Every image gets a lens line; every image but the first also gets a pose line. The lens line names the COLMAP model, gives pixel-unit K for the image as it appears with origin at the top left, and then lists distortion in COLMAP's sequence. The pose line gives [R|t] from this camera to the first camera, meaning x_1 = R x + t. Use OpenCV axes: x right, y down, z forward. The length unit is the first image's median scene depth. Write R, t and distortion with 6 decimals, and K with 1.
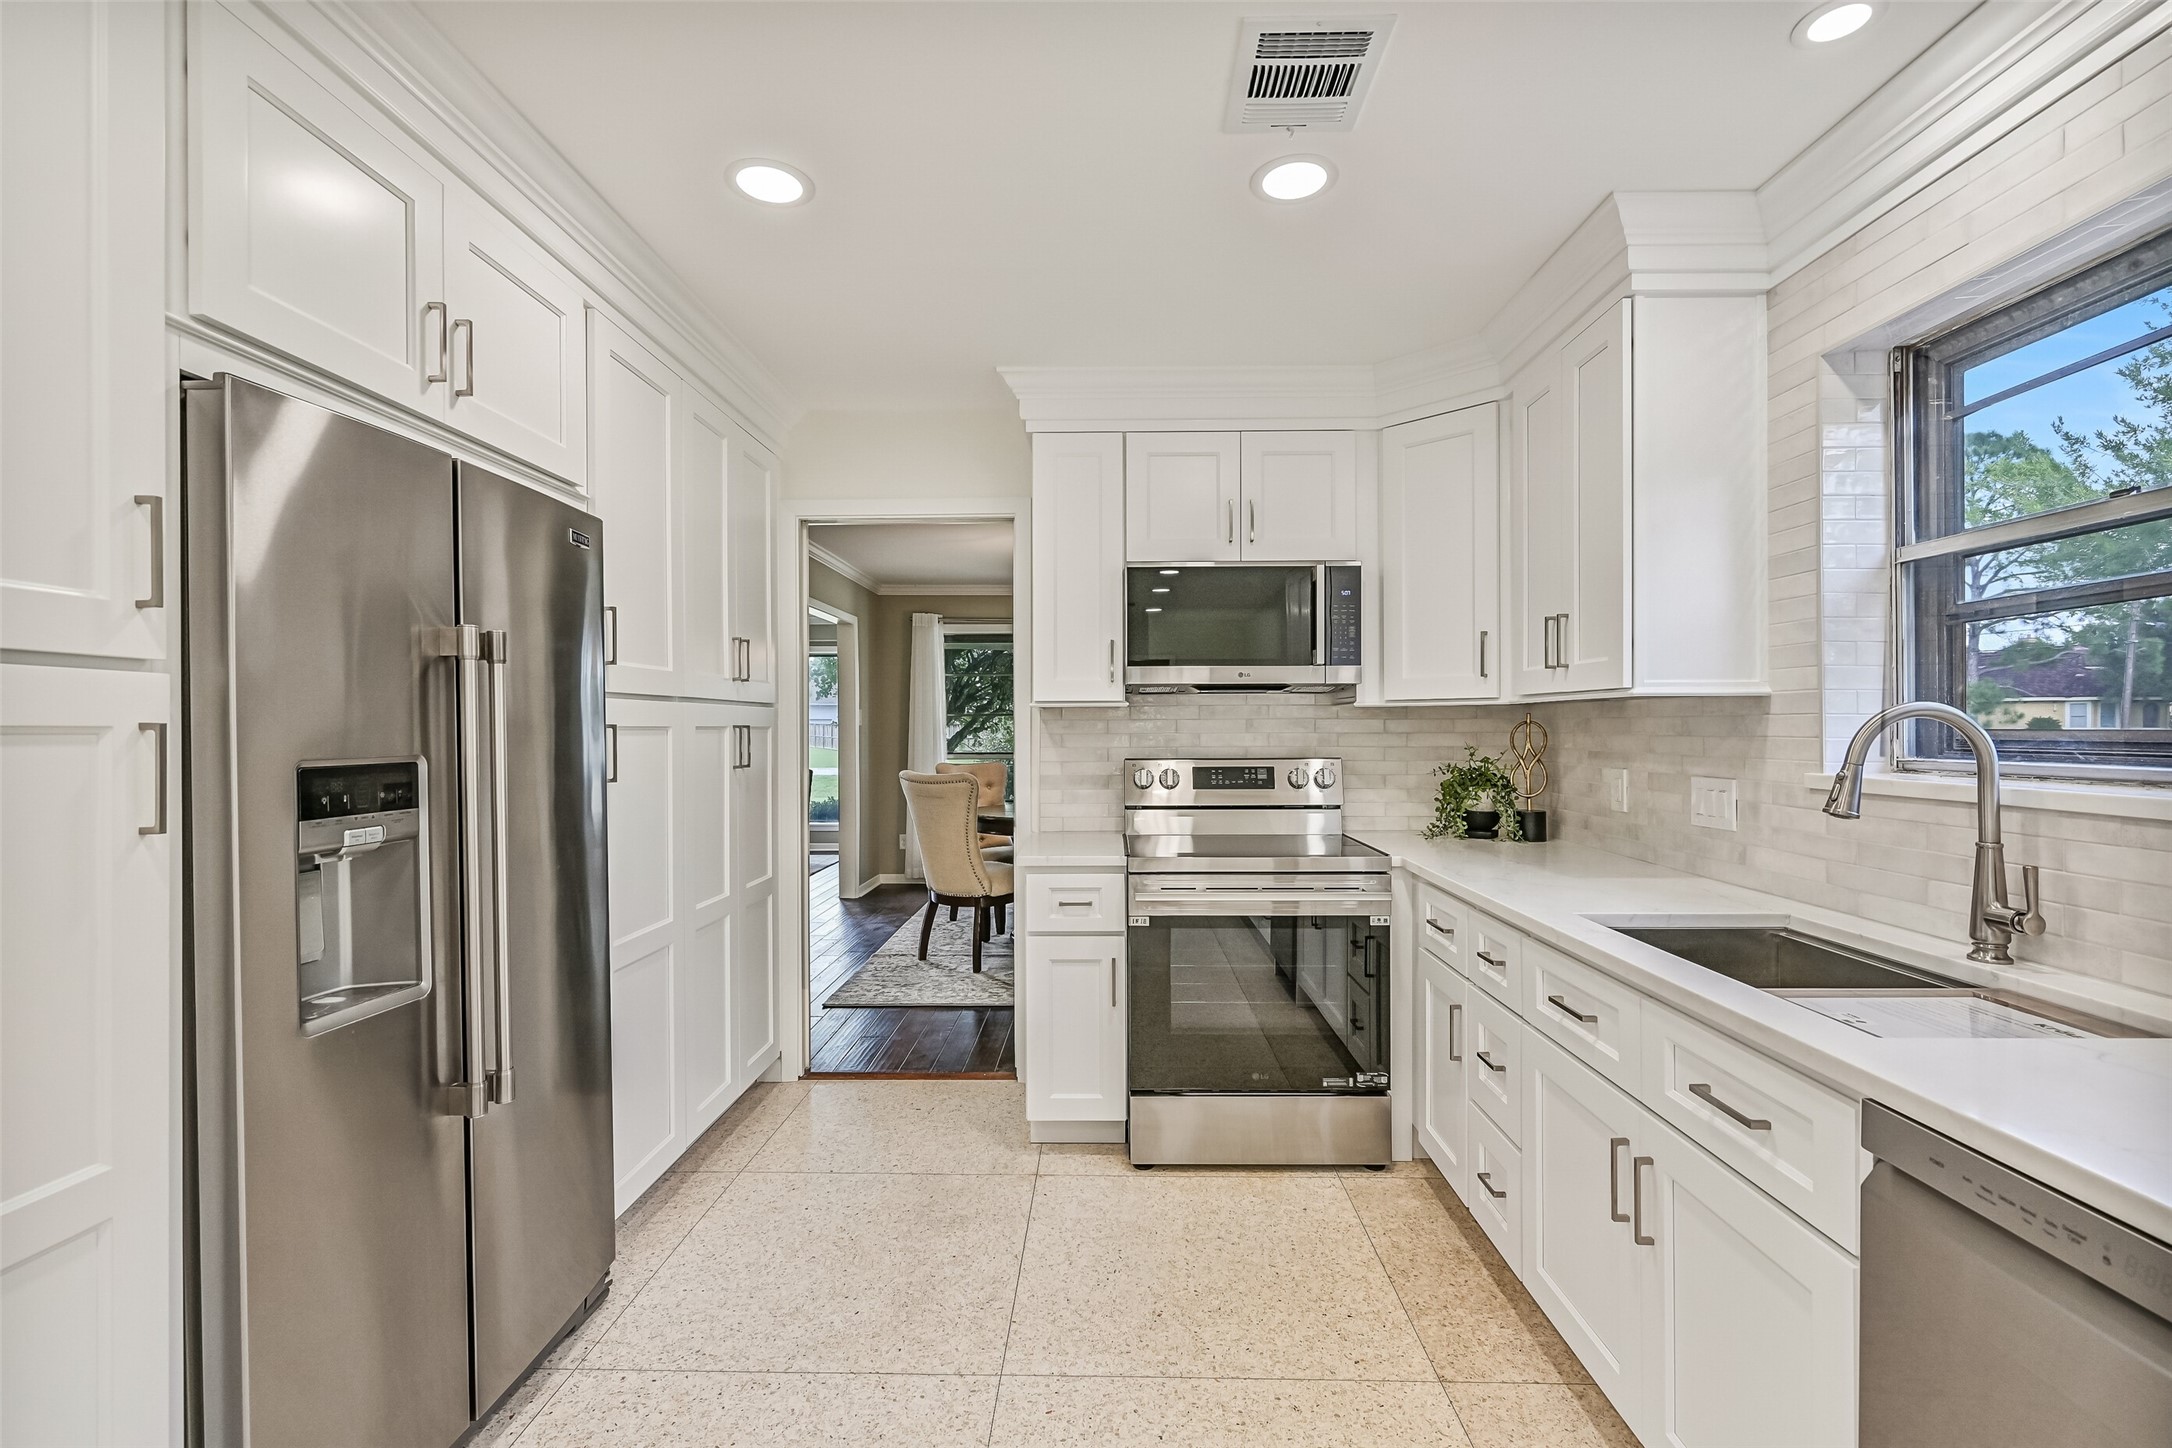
lens RADIAL K [[992.0, 0, 1126.5], [0, 992.0, 728.6], [0, 0, 1]] dist [-0.002128, -0.000752]
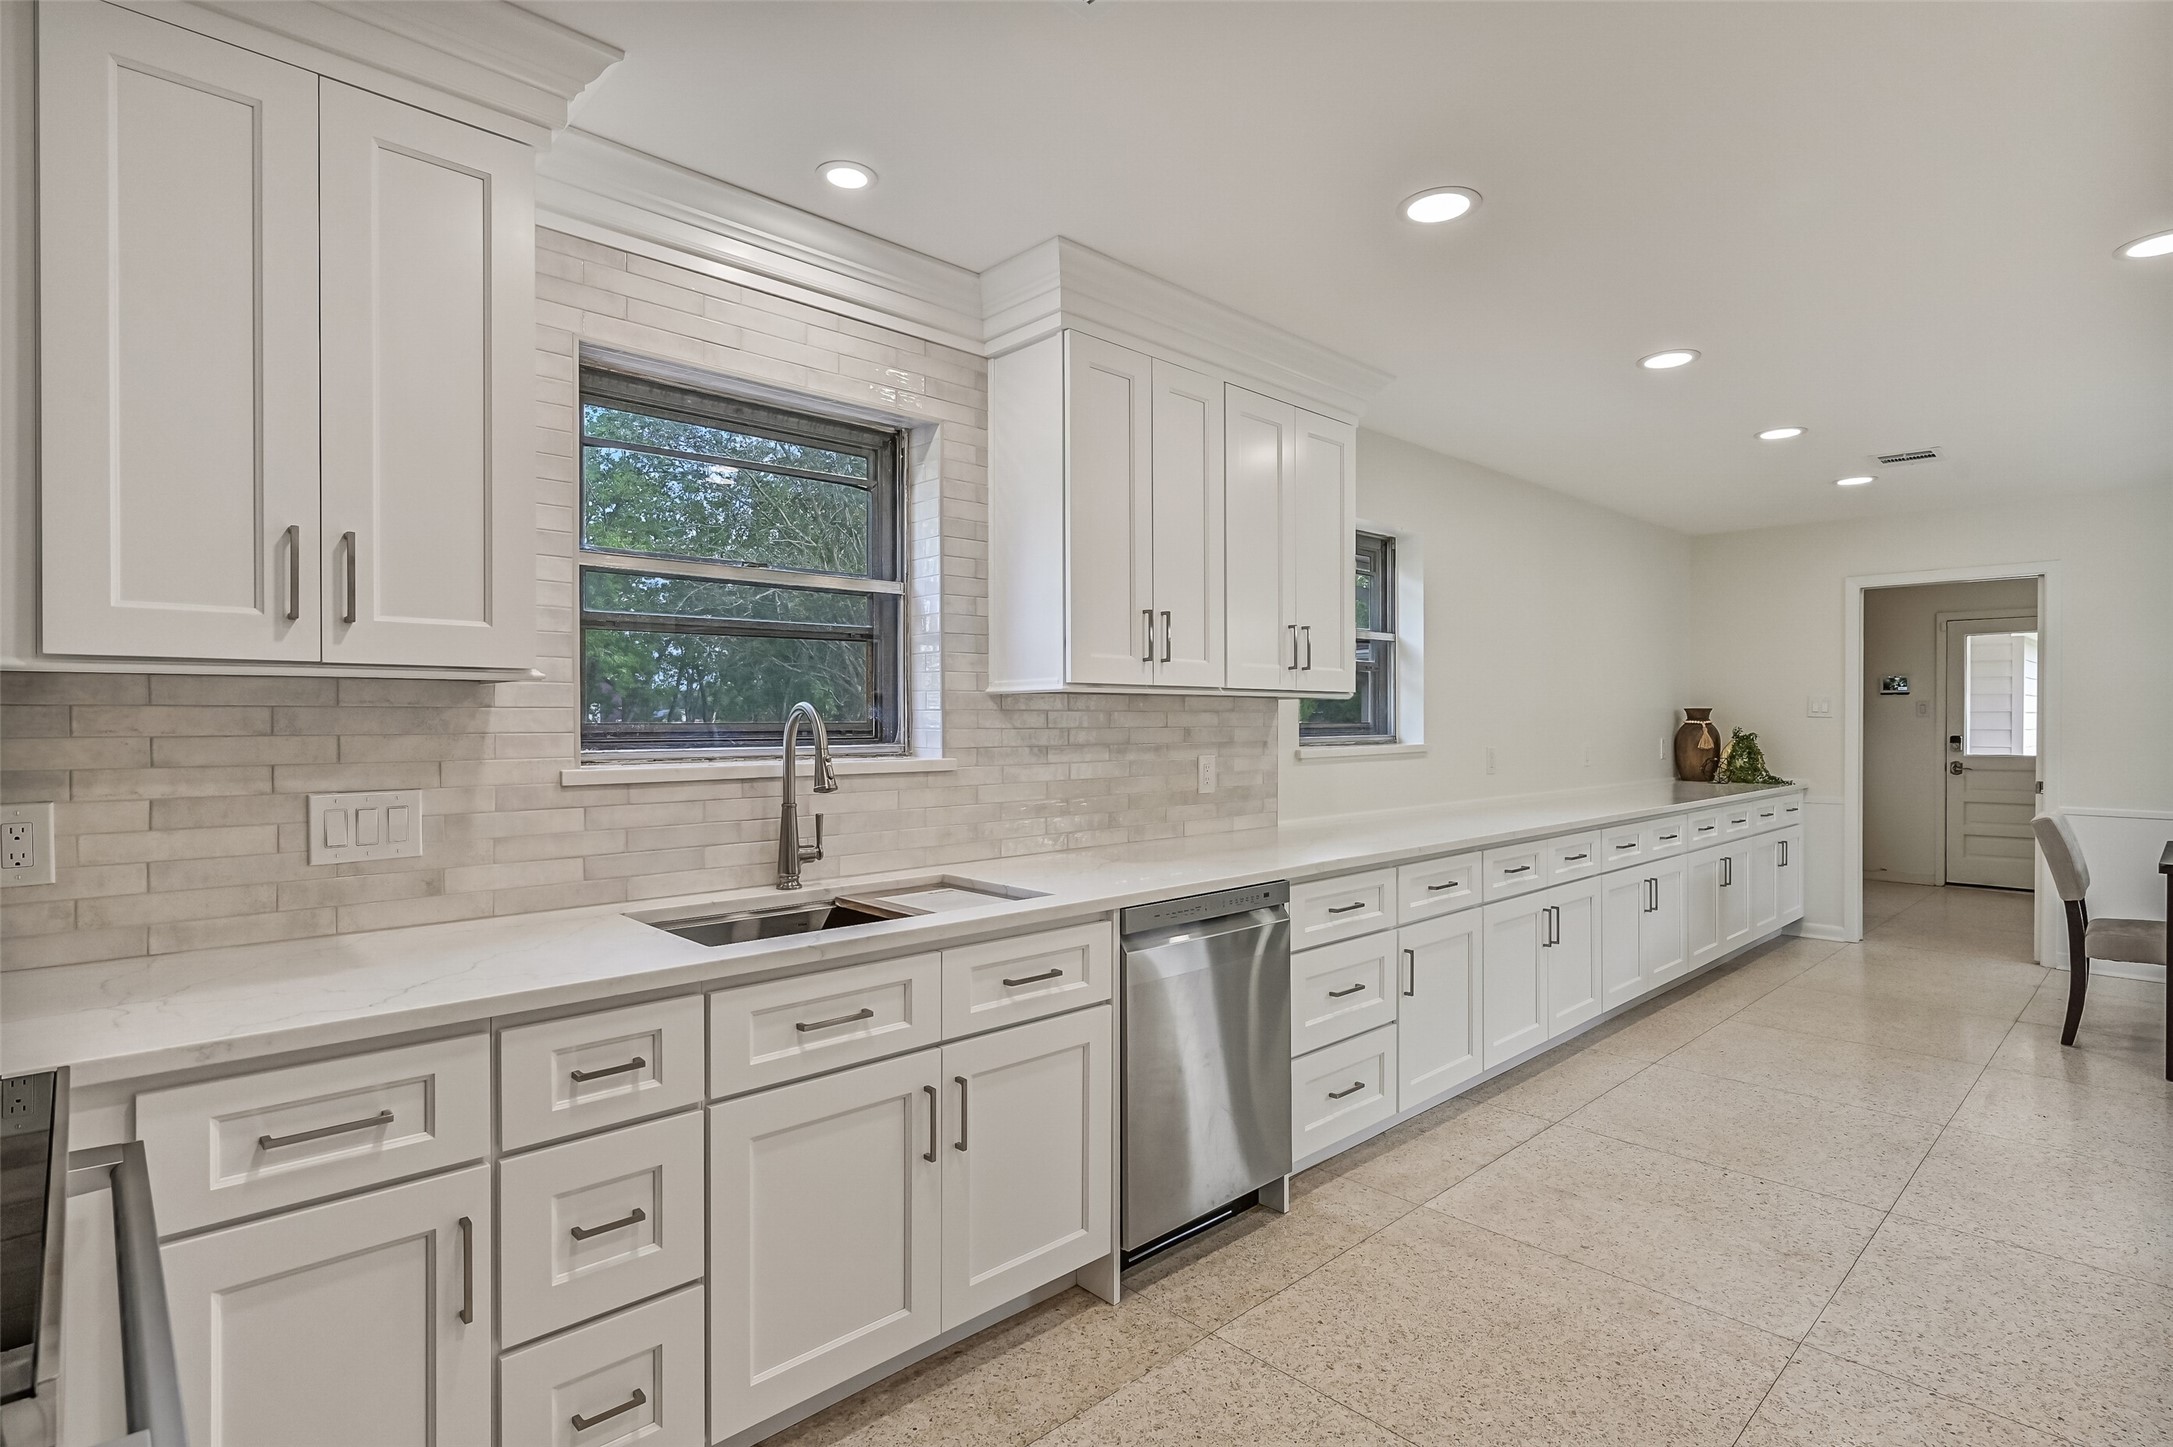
lens RADIAL K [[1065.2, 0, 1099.1], [0, 1065.2, 717.7], [0, 0, 1]] dist [0.004932, 0.001441]
pose [[-0.682109, 0.000921, 0.731250, -0.289622], [0.001908, 0.999998, 0.000520, -0.003565], [-0.731248, 0.001750, -0.682110, 0.938471]]
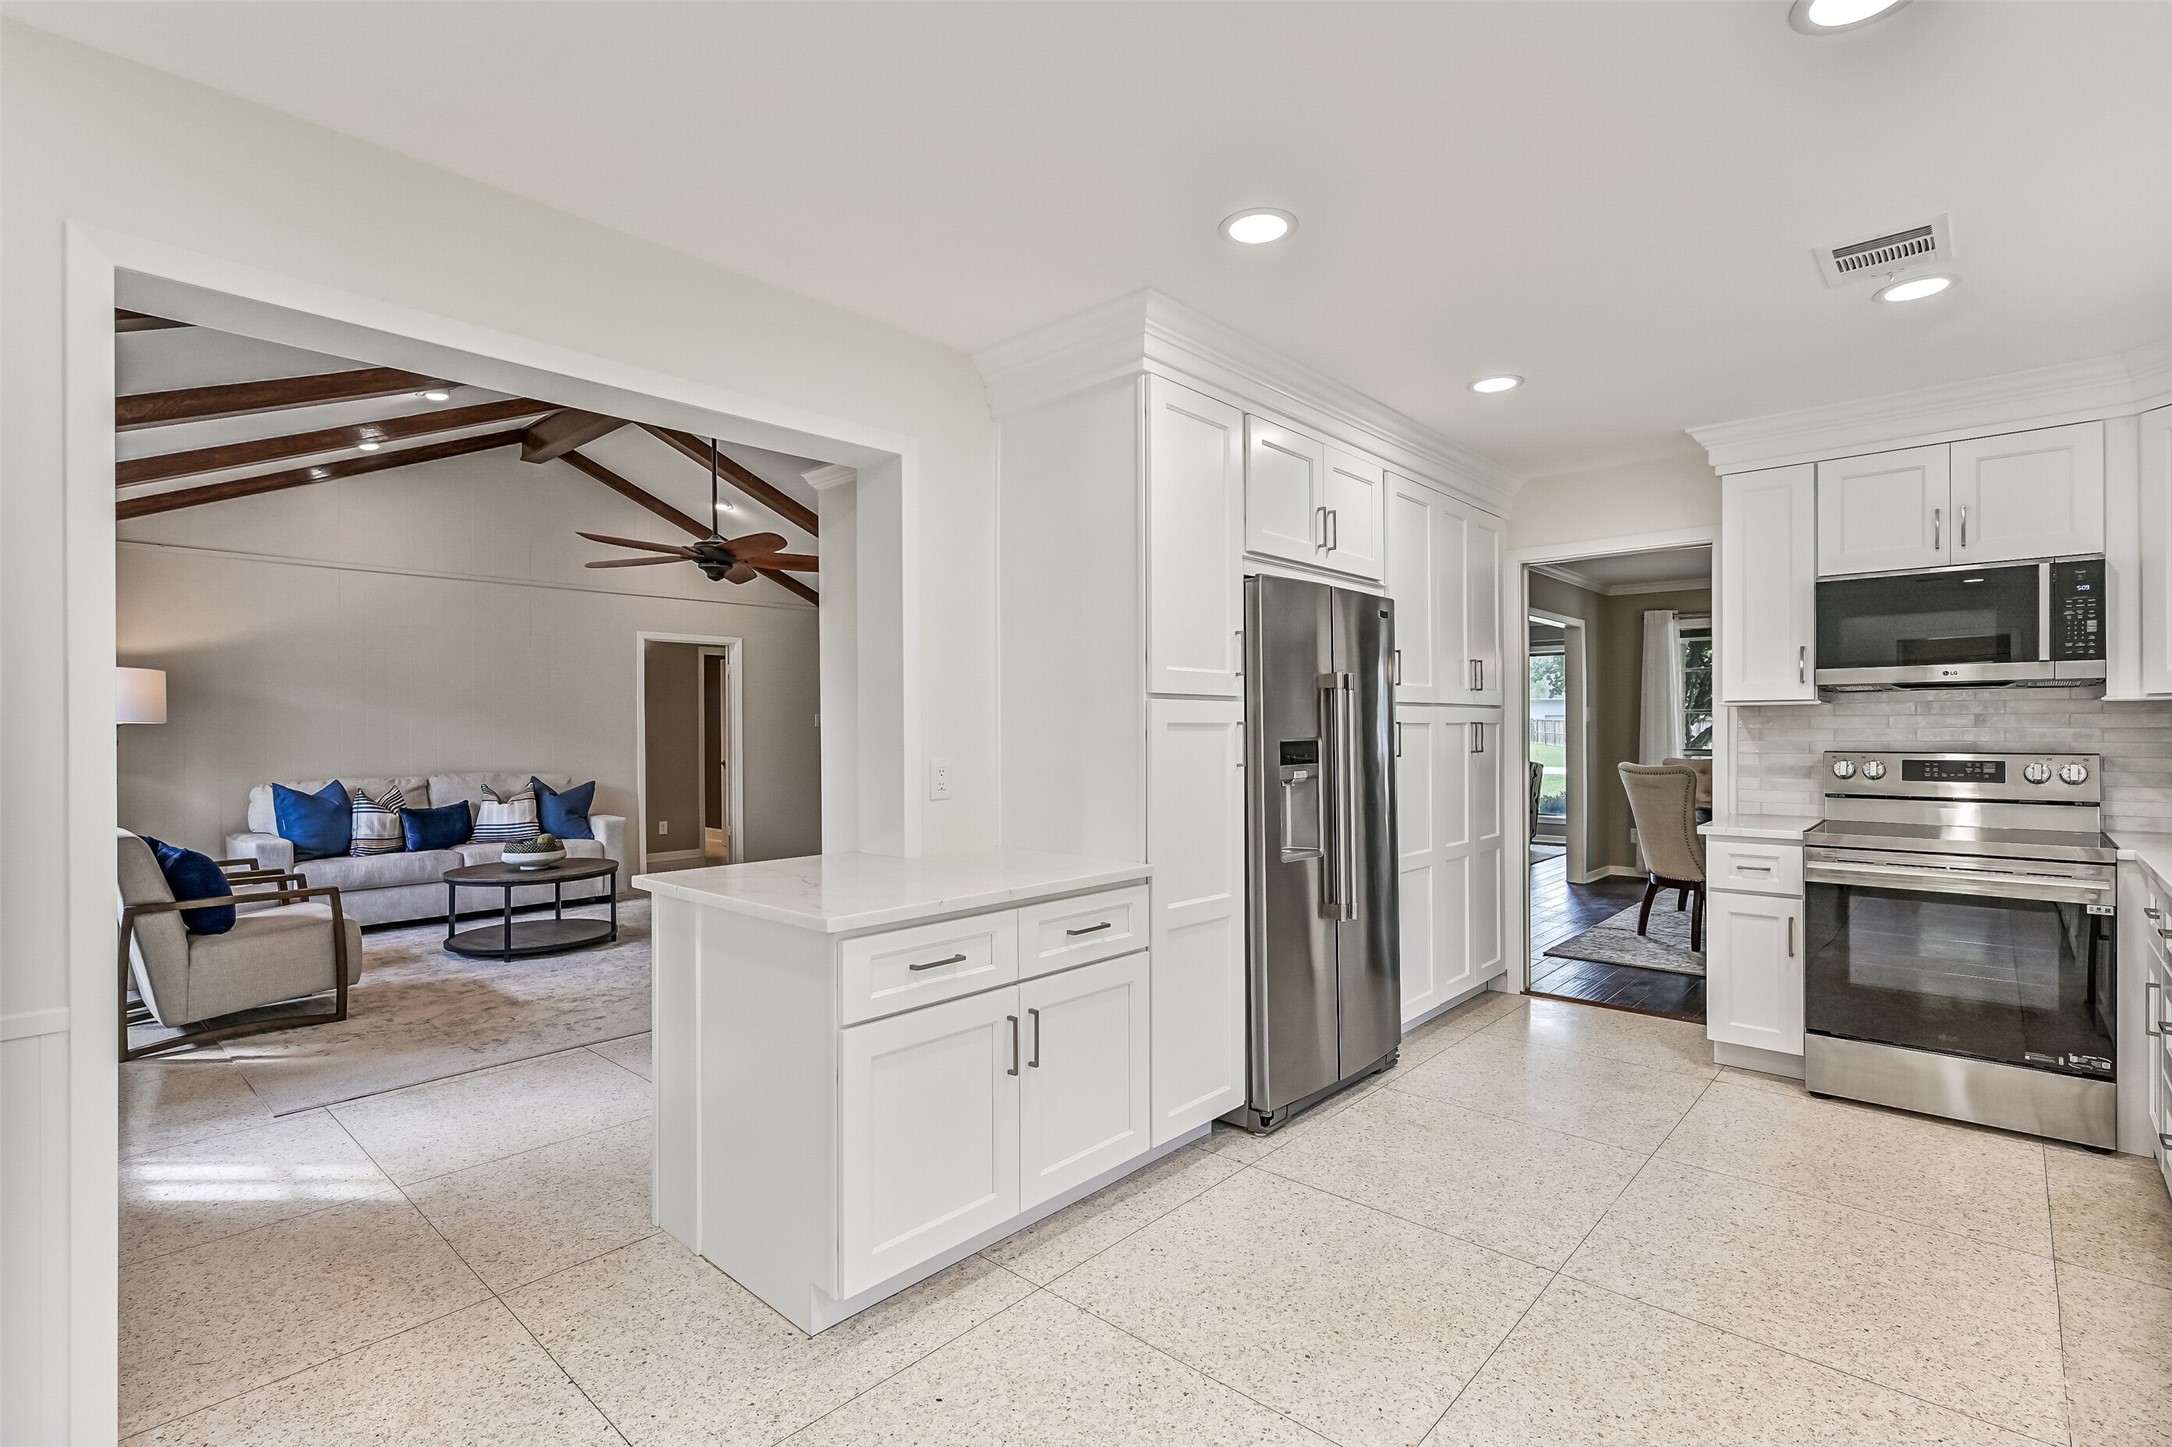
lens RADIAL K [[992.0, 0, 1077.7], [0, 992.0, 728.2], [0, 0, 1]] dist [-0.002128, -0.000752]
pose [[0.731329, 0.001223, -0.682024, 0.177548], [0.000844, 0.999996, 0.002698, 0.001438], [0.682024, -0.002549, 0.731325, -0.469359]]
